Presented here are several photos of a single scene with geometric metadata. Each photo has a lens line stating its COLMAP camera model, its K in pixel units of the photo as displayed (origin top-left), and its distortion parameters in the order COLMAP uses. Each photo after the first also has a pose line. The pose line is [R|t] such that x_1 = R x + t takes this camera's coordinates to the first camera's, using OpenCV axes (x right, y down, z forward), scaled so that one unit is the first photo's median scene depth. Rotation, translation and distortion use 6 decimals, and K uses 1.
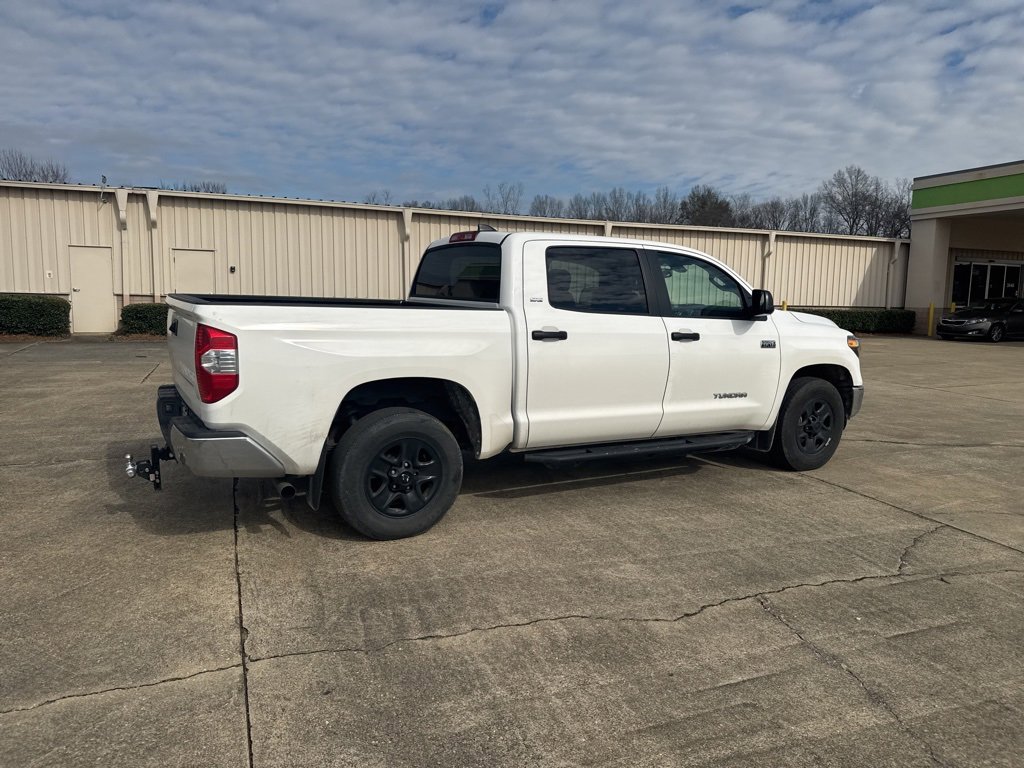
lens RADIAL K [[719.9, 0, 512.9], [0, 719.9, 392.1], [0, 0, 1]] dist [0.027882, -0.039761]
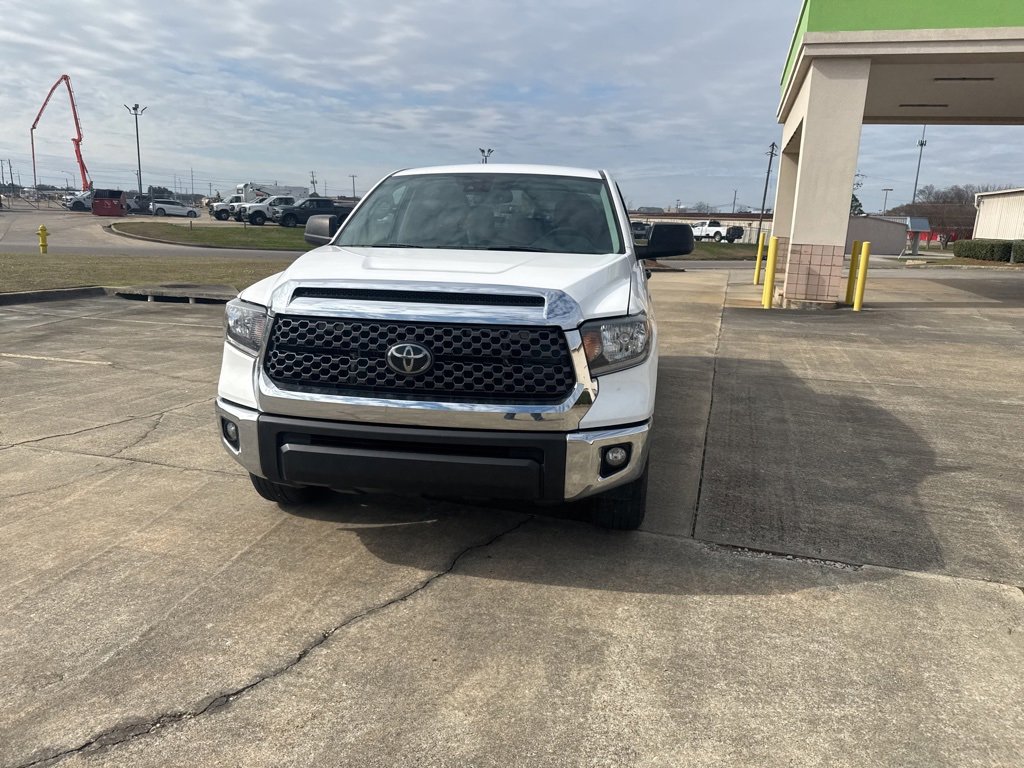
lens RADIAL K [[719.9, 0, 510.3], [0, 719.9, 375.4], [0, 0, 1]] dist [0.027882, -0.039761]
pose [[-0.624619, 0.126287, -0.770651, 0.982378], [-0.149943, 0.949082, 0.277056, -0.257795], [0.766399, 0.288608, -0.573879, 1.907483]]
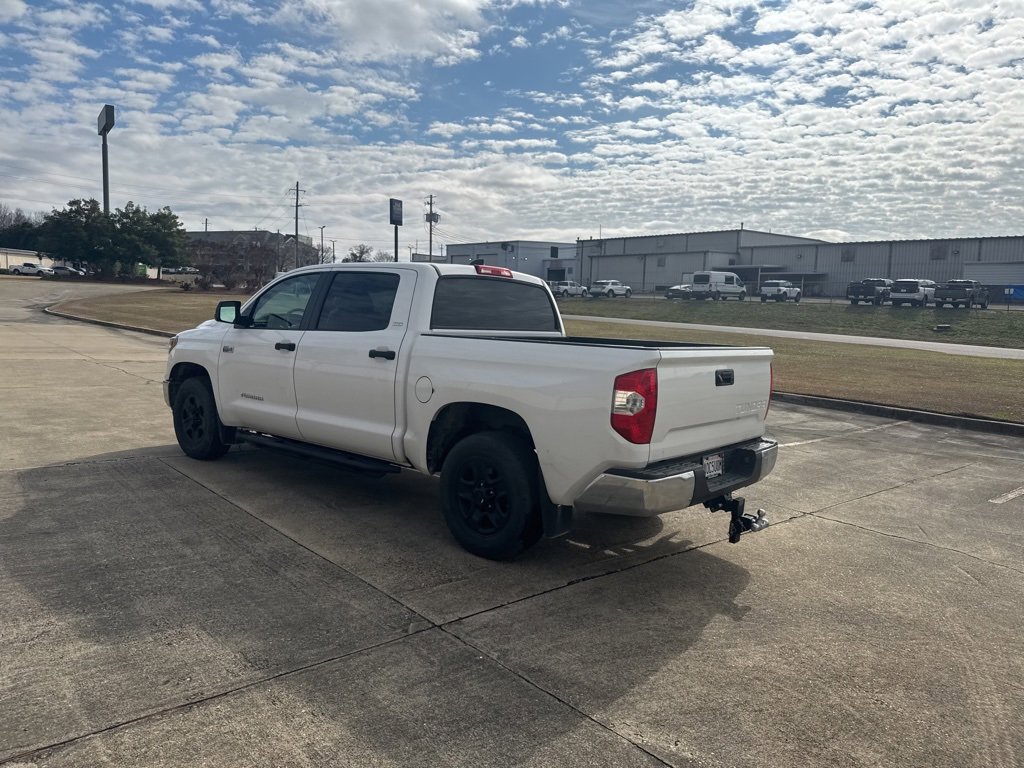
lens RADIAL K [[719.9, 0, 504.1], [0, 719.9, 390.2], [0, 0, 1]] dist [0.027882, -0.039761]
pose [[-0.338395, -0.138676, 0.930730, -1.190085], [0.082897, 0.980843, 0.176282, -0.250054], [-0.937346, 0.136807, -0.320417, 1.478518]]
